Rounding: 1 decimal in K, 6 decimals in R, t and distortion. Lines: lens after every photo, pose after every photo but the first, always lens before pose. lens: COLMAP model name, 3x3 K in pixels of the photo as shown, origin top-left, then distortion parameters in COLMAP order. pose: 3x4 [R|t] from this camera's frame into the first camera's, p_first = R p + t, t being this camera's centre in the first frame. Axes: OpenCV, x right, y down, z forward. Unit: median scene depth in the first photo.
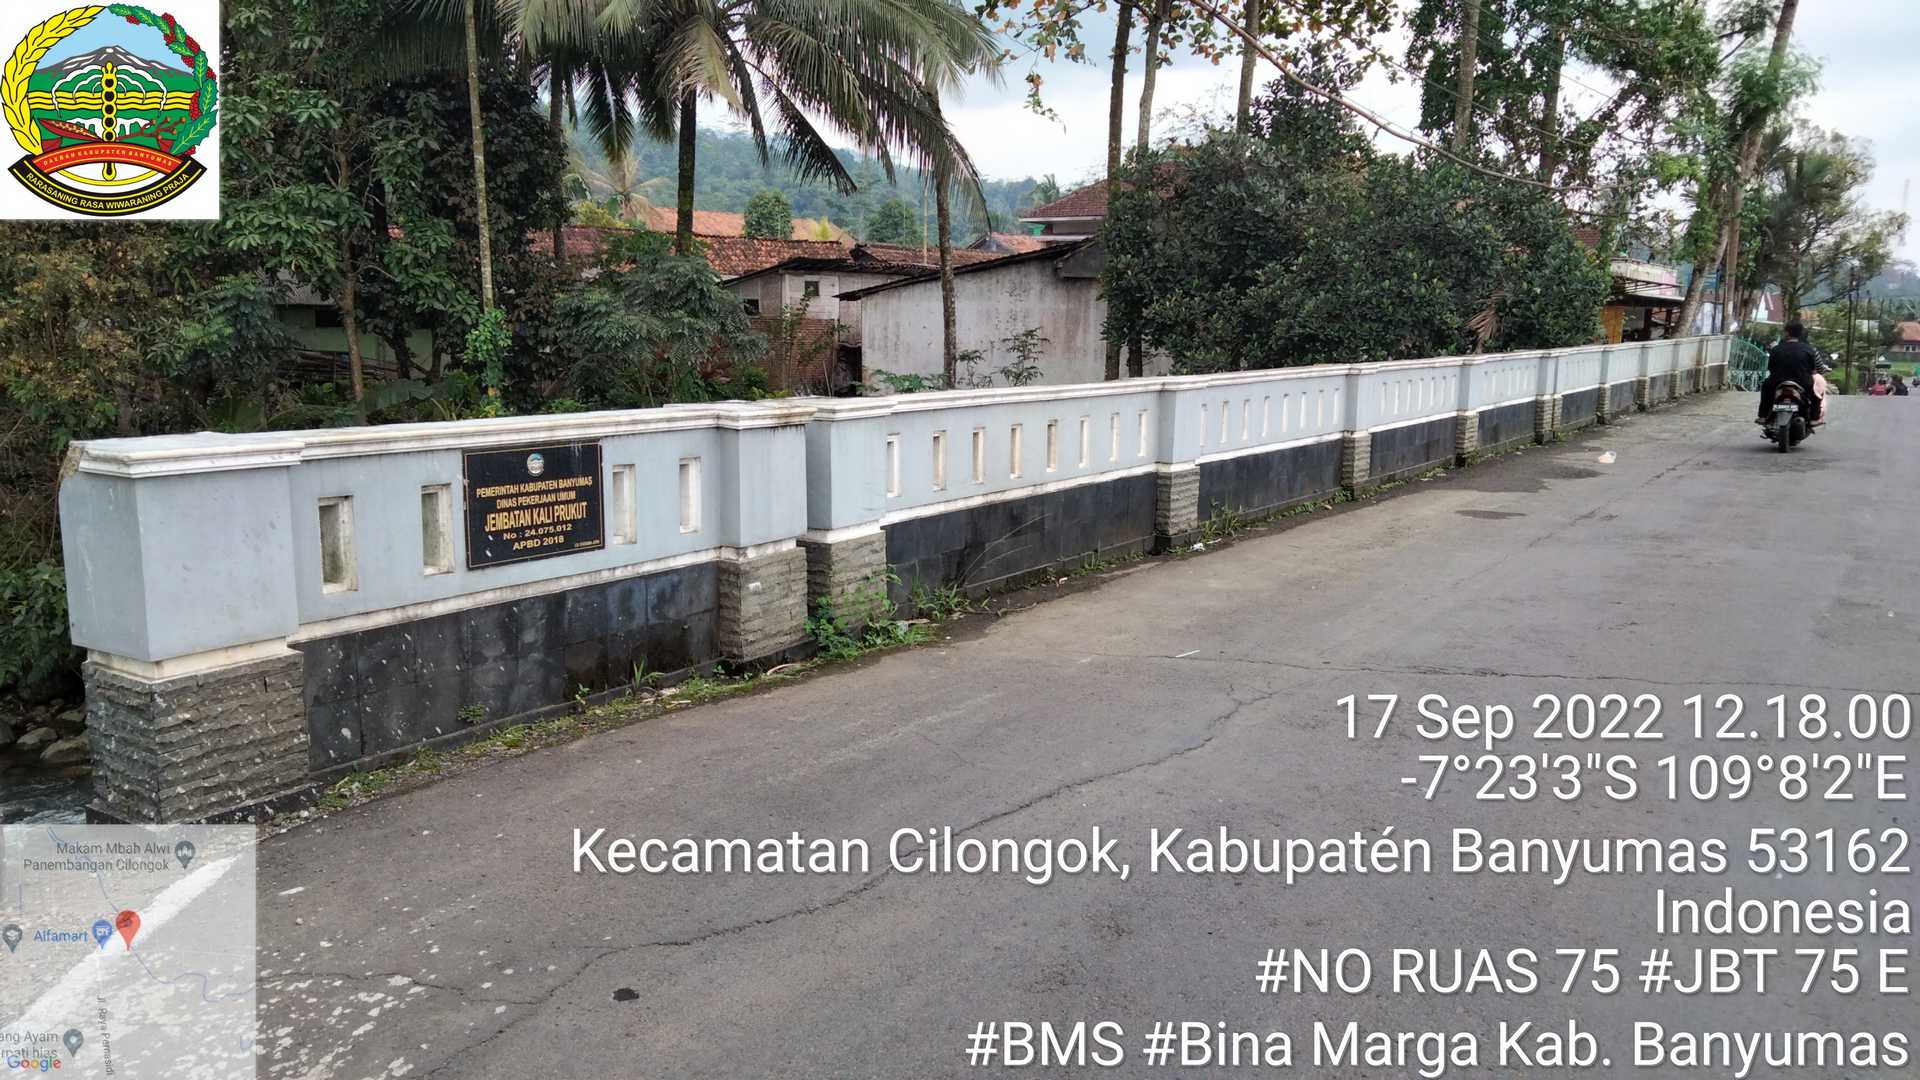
lens RADIAL K [[1421.9, 0, 938.7], [0, 1421.9, 546.7], [0, 0, 1]] dist [0.049711, -0.034822]
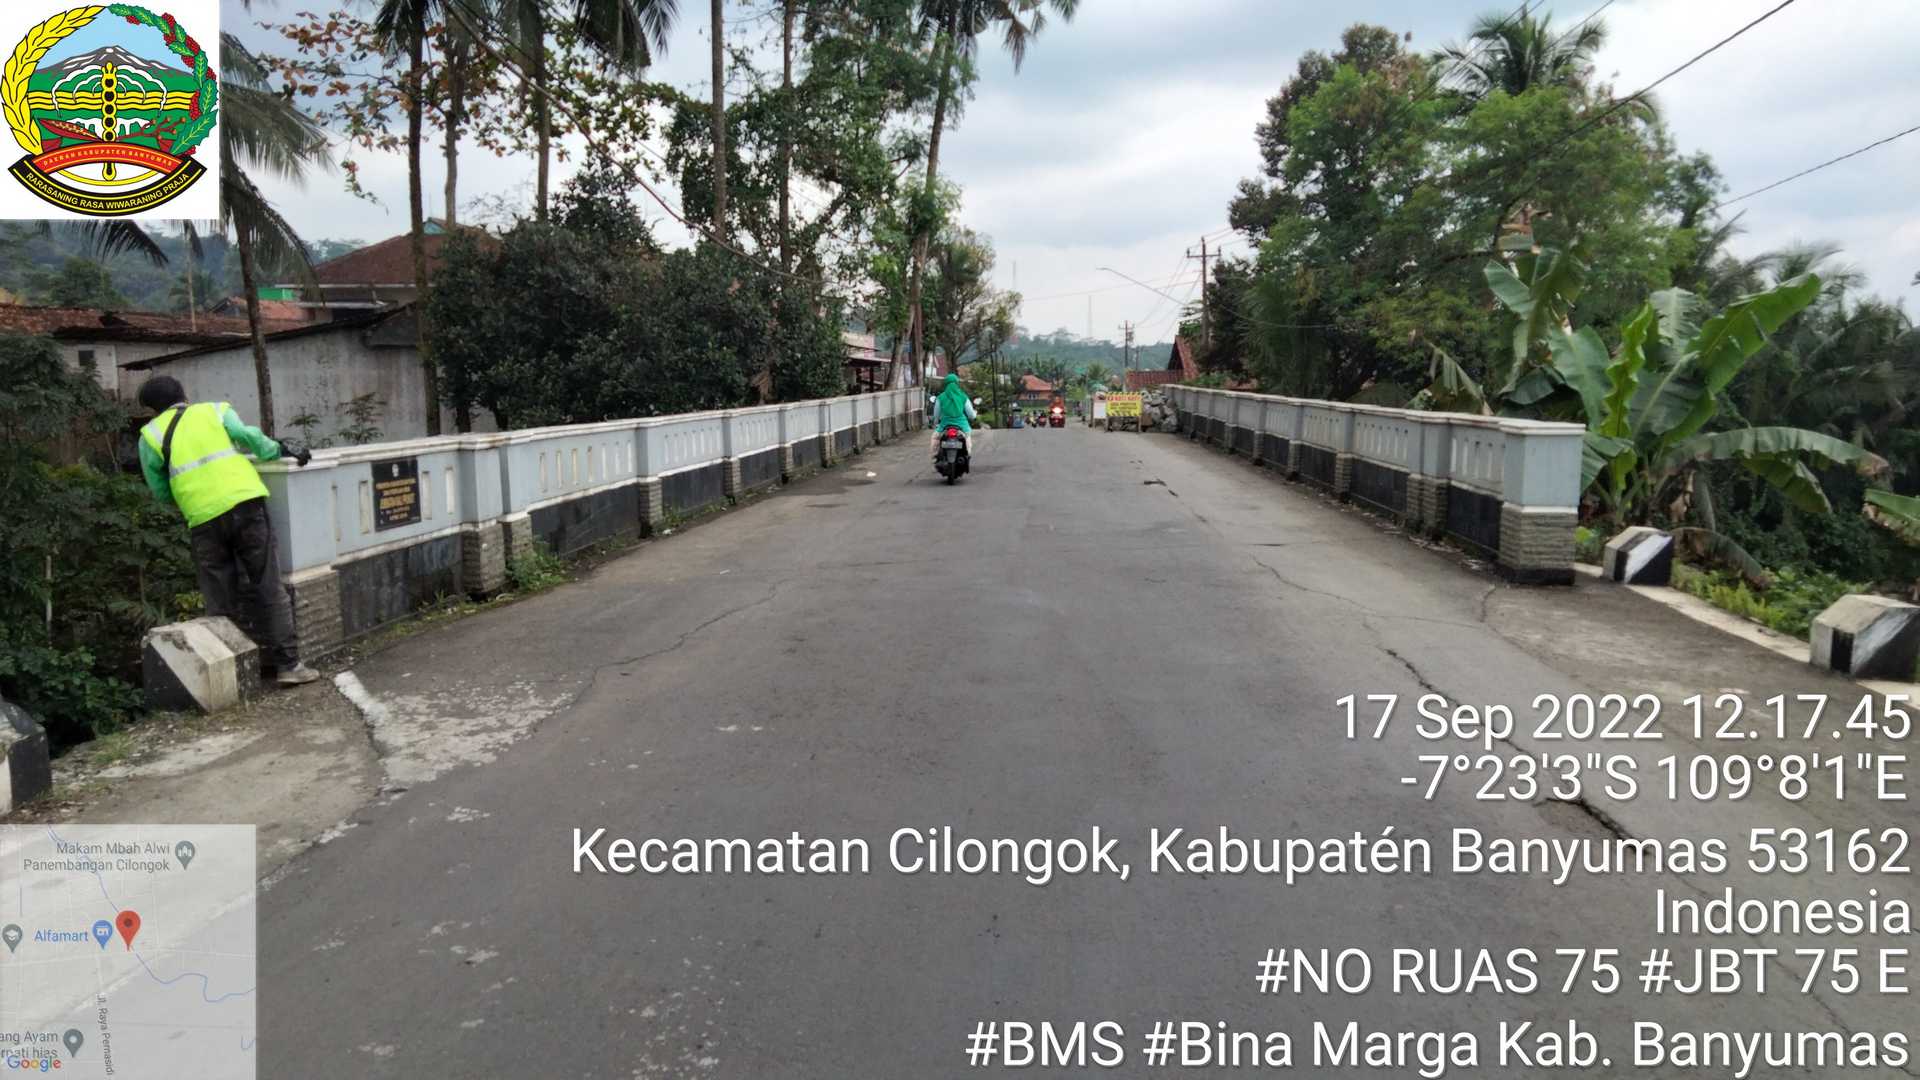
lens RADIAL K [[1421.9, 0, 938.7], [0, 1421.9, 546.7], [0, 0, 1]] dist [0.049711, -0.034822]
pose [[0.865596, -0.079792, 0.494345, -0.102997], [0.100820, 0.994776, -0.015970, 0.022575], [-0.490488, 0.063663, 0.869119, -0.143329]]
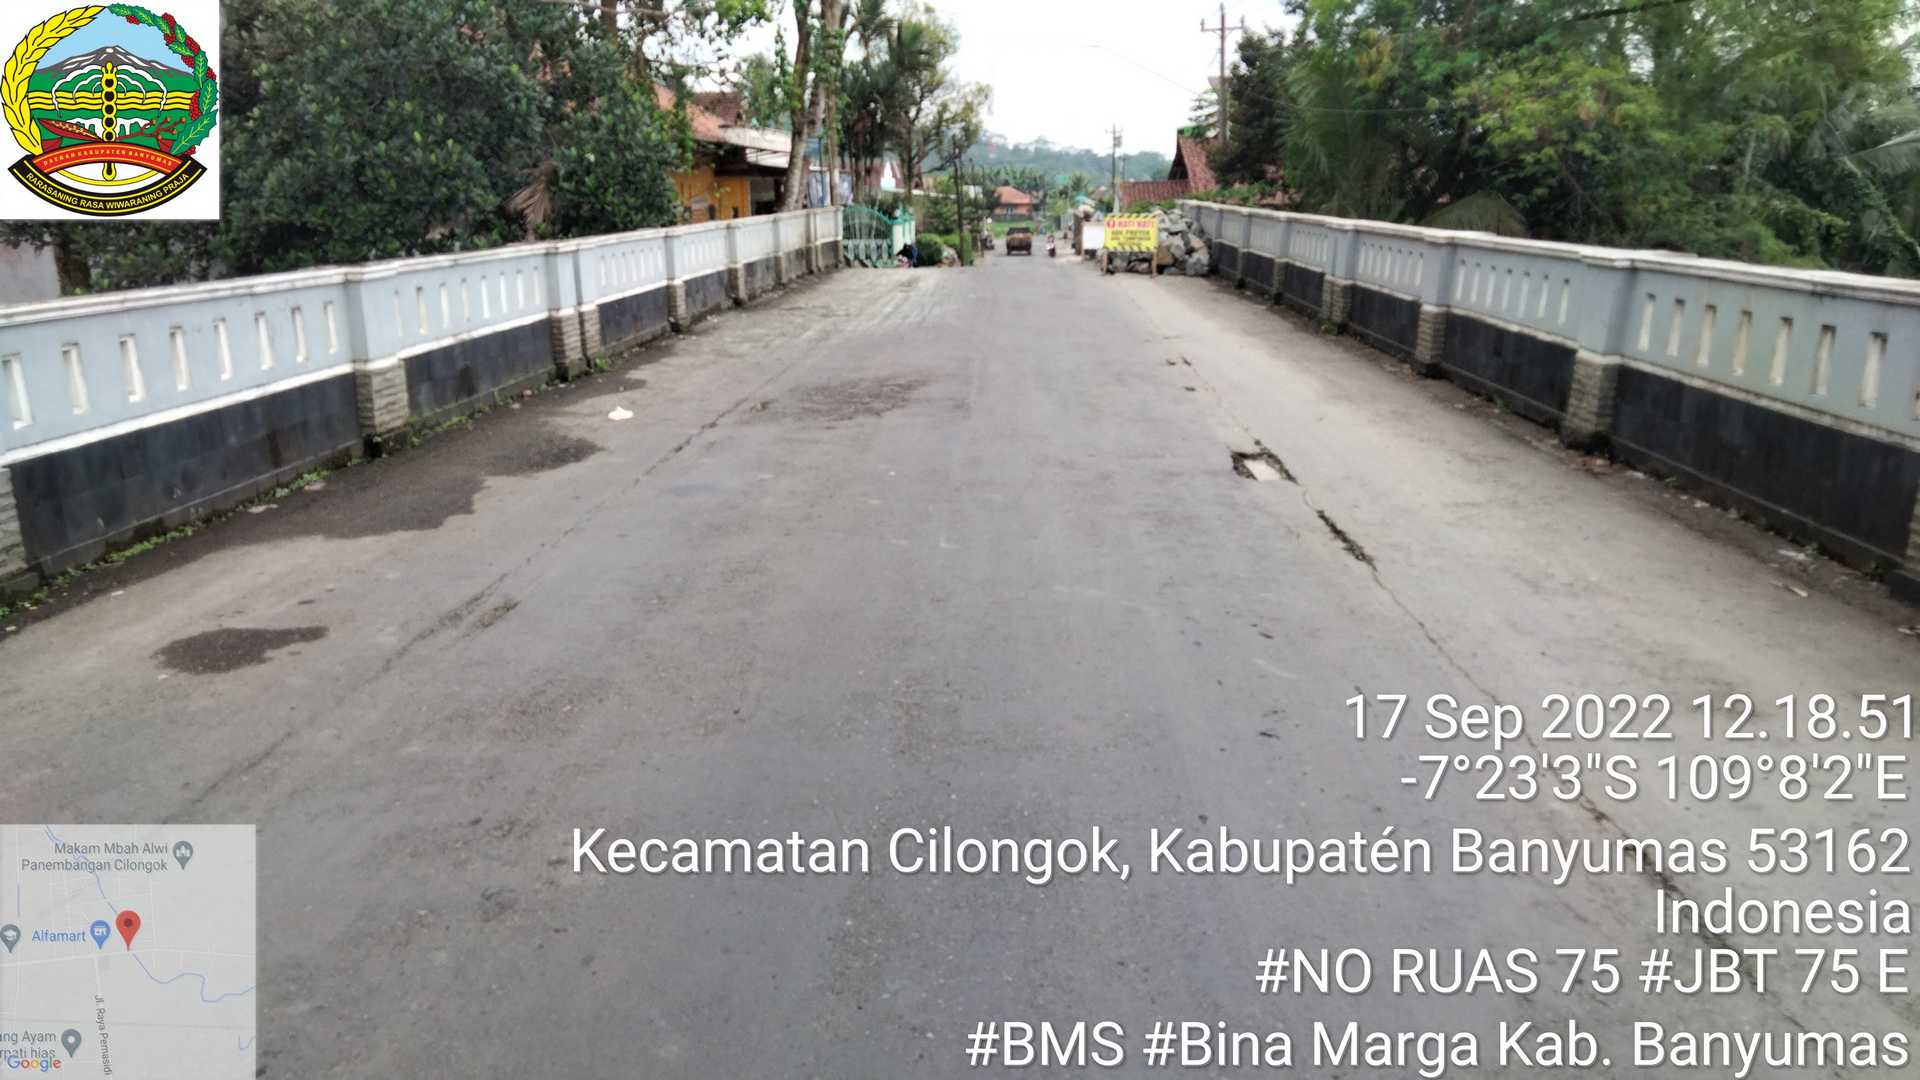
lens RADIAL K [[1406.3, 0, 947.8], [0, 1406.3, 544.5], [0, 0, 1]] dist [0.037070, 0.001010]
pose [[0.854834, -0.150604, 0.496565, 0.143621], [0.107856, 0.987624, 0.113864, -0.032473], [-0.507568, -0.043778, 0.860499, 0.201698]]
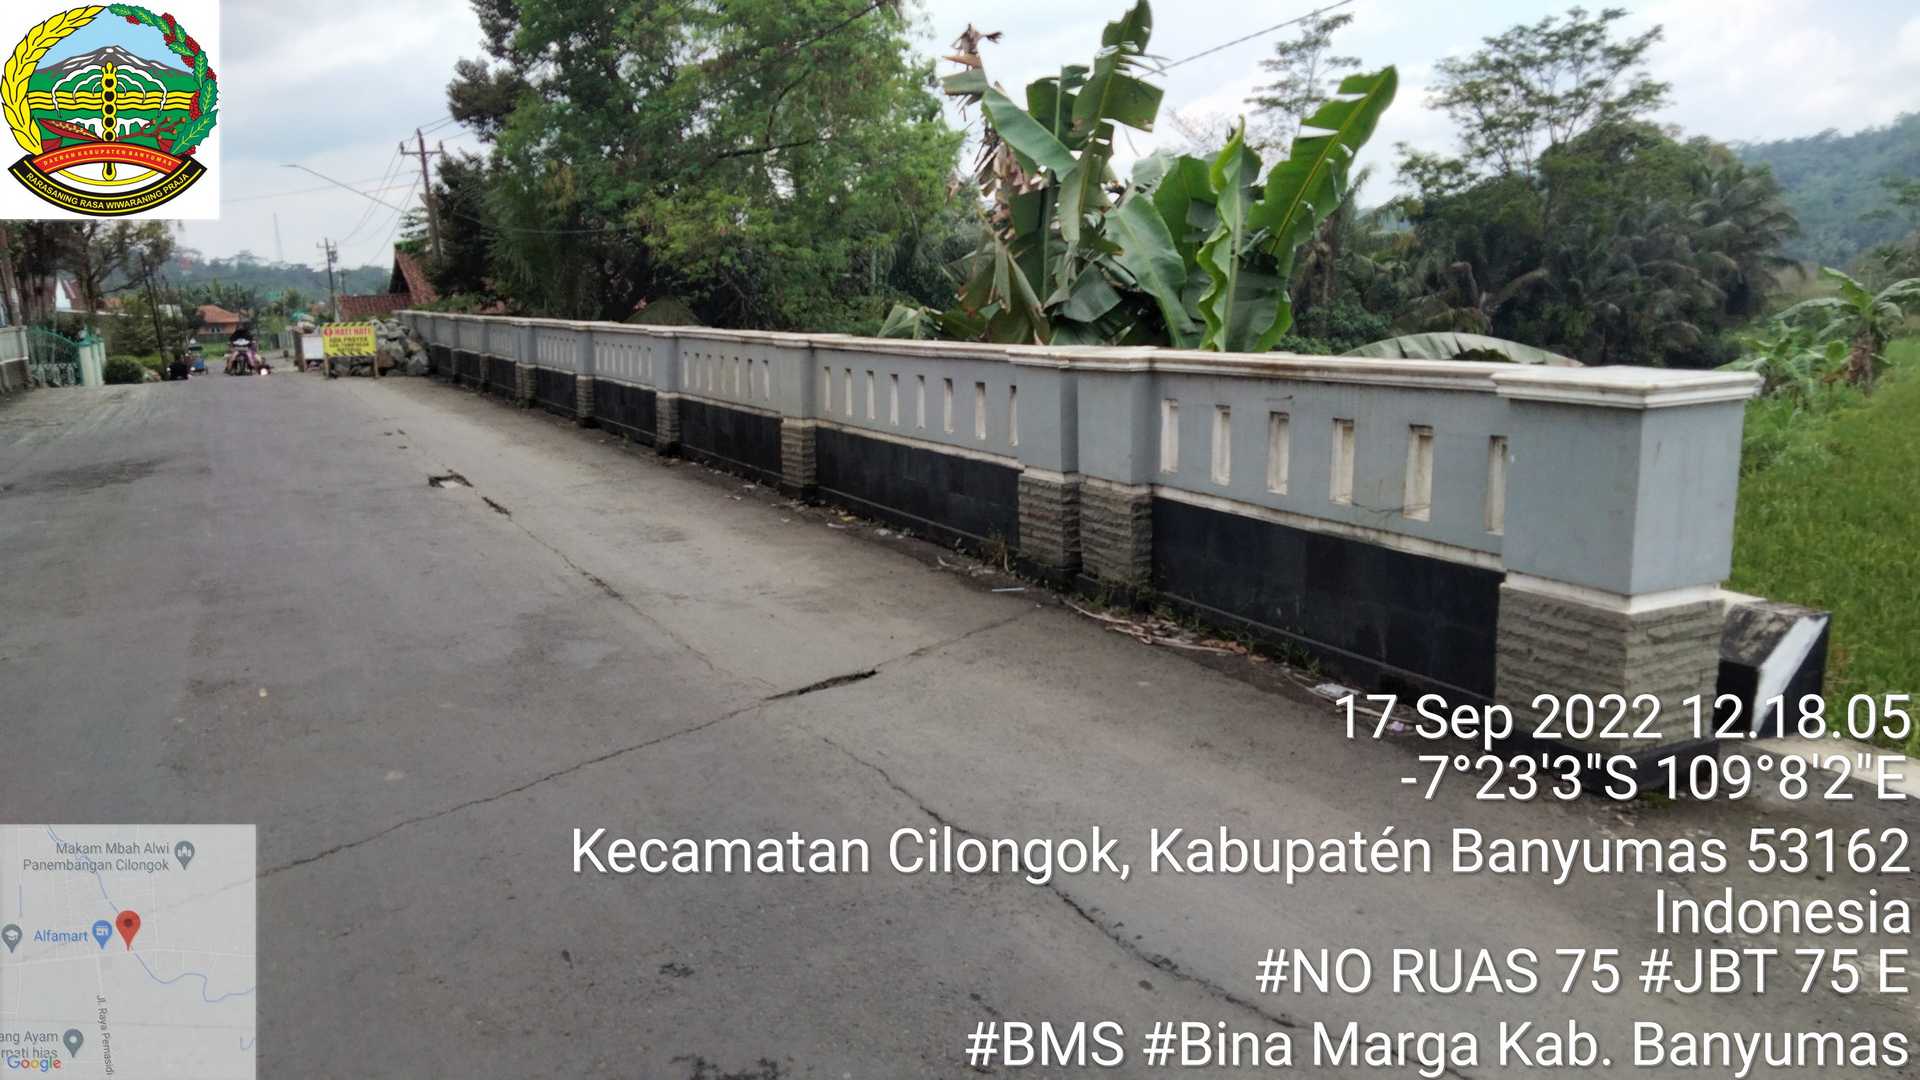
lens RADIAL K [[1424.4, 0, 914.5], [0, 1424.4, 527.7], [0, 0, 1]] dist [0.056357, -0.031121]
pose [[0.508038, -0.180725, 0.842162, 0.059647], [0.186297, 0.977652, 0.097417, -0.011304], [-0.840947, 0.107401, 0.530353, 0.085375]]
